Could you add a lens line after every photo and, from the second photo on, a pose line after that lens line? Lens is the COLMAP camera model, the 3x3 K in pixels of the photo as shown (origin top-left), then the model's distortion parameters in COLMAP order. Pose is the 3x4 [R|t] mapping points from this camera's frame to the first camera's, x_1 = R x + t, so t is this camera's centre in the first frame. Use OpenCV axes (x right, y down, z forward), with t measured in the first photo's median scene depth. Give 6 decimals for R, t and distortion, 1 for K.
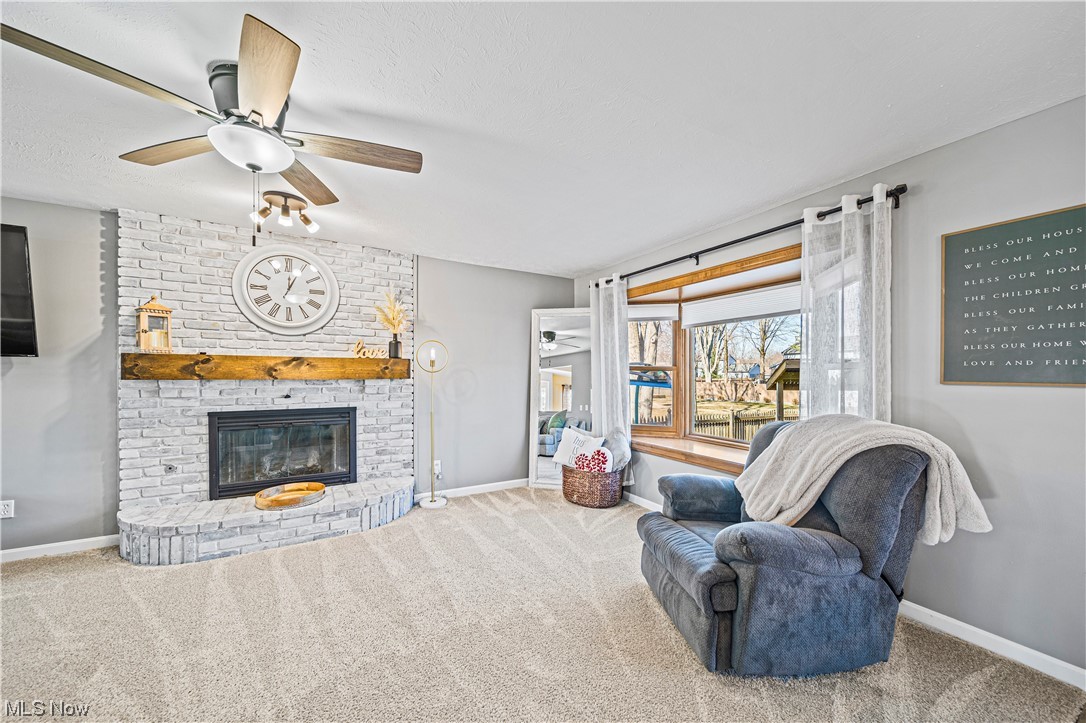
lens RADIAL K [[379.2, 0, 540.7], [0, 379.2, 360.5], [0, 0, 1]] dist [-0.000594, 0.000265]
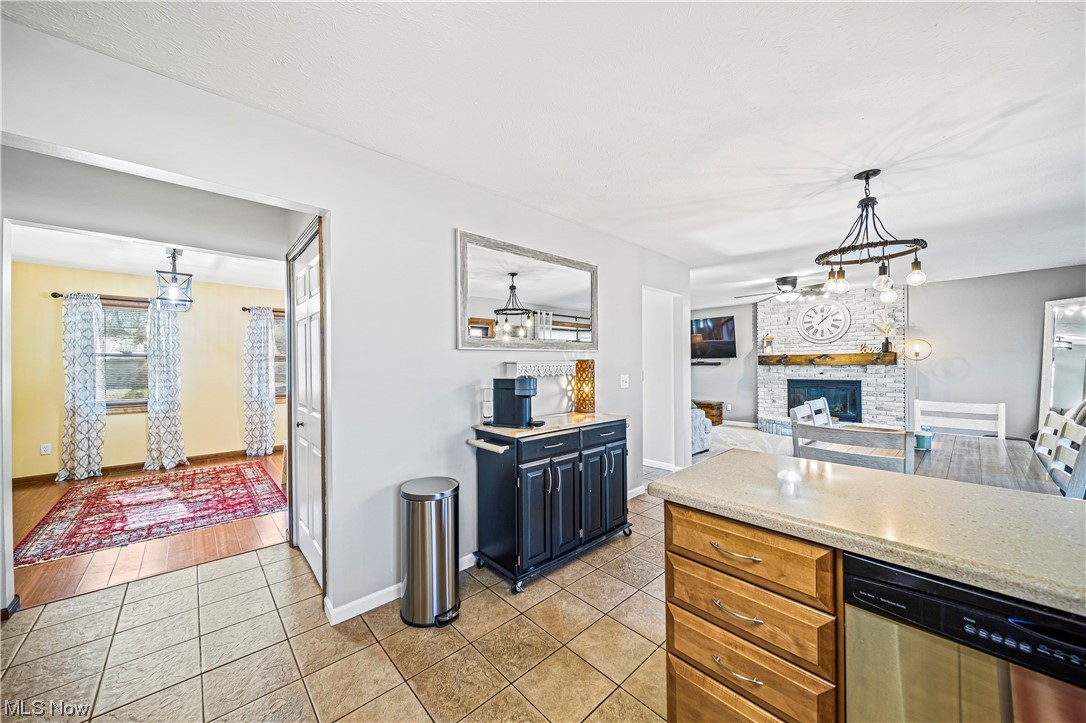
lens RADIAL K [[379.2, 0, 540.7], [0, 379.2, 360.5], [0, 0, 1]] dist [-0.000594, 0.000265]
pose [[0.226053, -0.014850, -0.974002, 1.010110], [0.041677, 0.999116, -0.005560, -0.027637], [0.973223, -0.039337, 0.226472, -0.962132]]
